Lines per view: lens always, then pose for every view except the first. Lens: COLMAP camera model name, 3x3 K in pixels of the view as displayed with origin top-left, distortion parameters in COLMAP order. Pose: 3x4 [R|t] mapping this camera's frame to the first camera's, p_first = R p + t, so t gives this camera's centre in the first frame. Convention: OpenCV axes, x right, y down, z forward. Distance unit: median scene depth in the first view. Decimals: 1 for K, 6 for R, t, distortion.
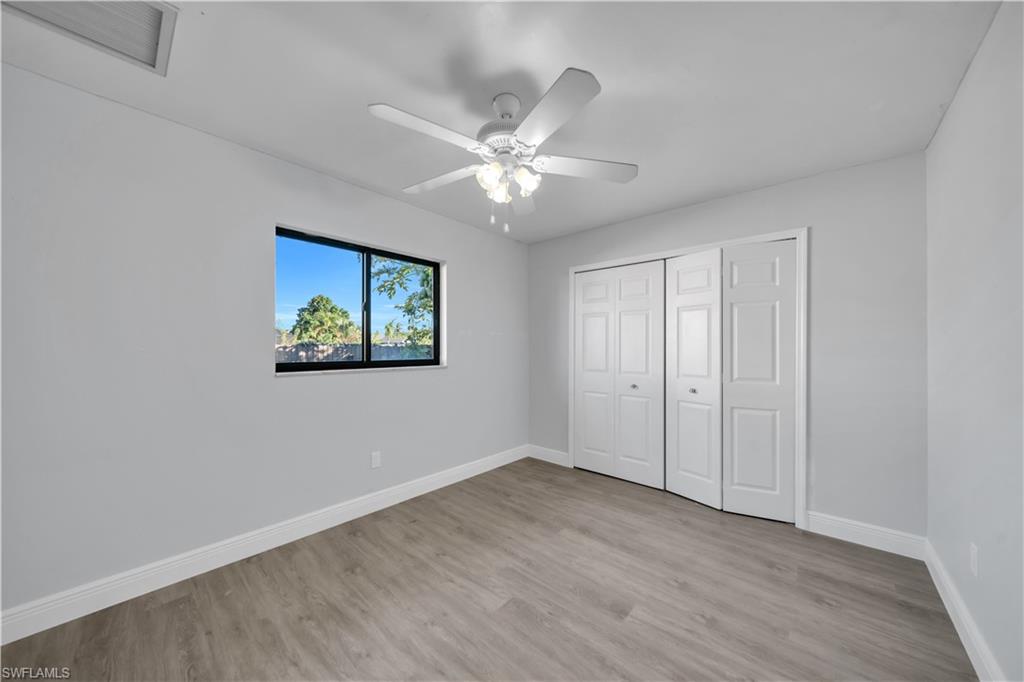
lens RADIAL K [[353.4, 0, 511.3], [0, 353.4, 342.5], [0, 0, 1]] dist [0.001107, -0.001627]
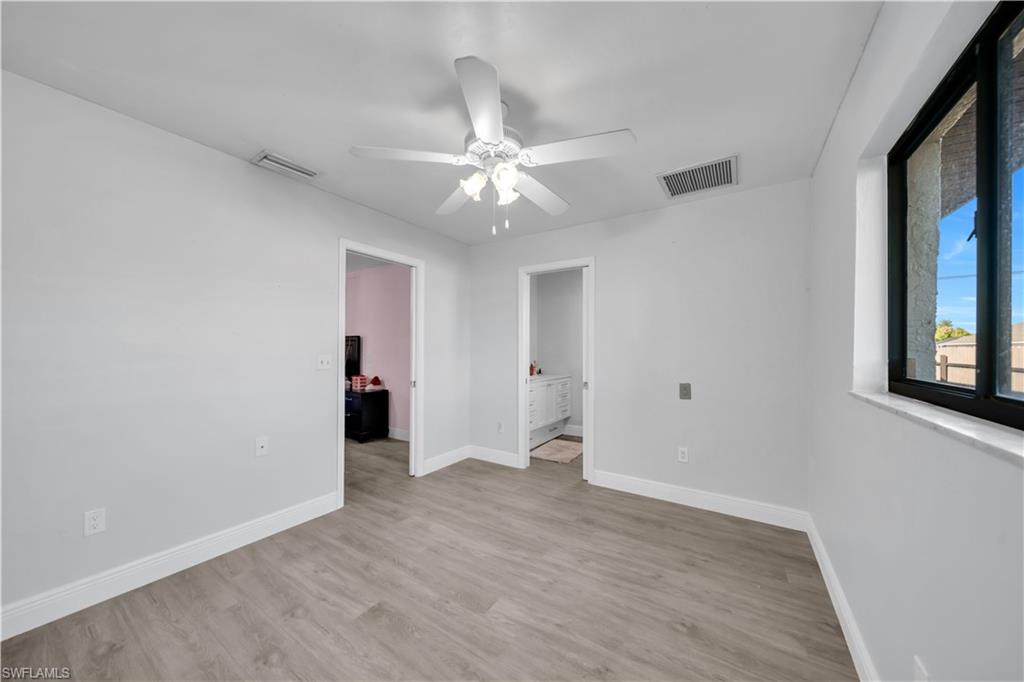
lens RADIAL K [[353.4, 0, 511.9], [0, 353.4, 346.1], [0, 0, 1]] dist [0.001107, -0.001627]
pose [[-0.988356, -0.011471, -0.151725, 0.086855], [-0.008427, 0.999751, -0.020685, 0.027859], [0.151925, -0.019166, -0.988206, 2.031349]]
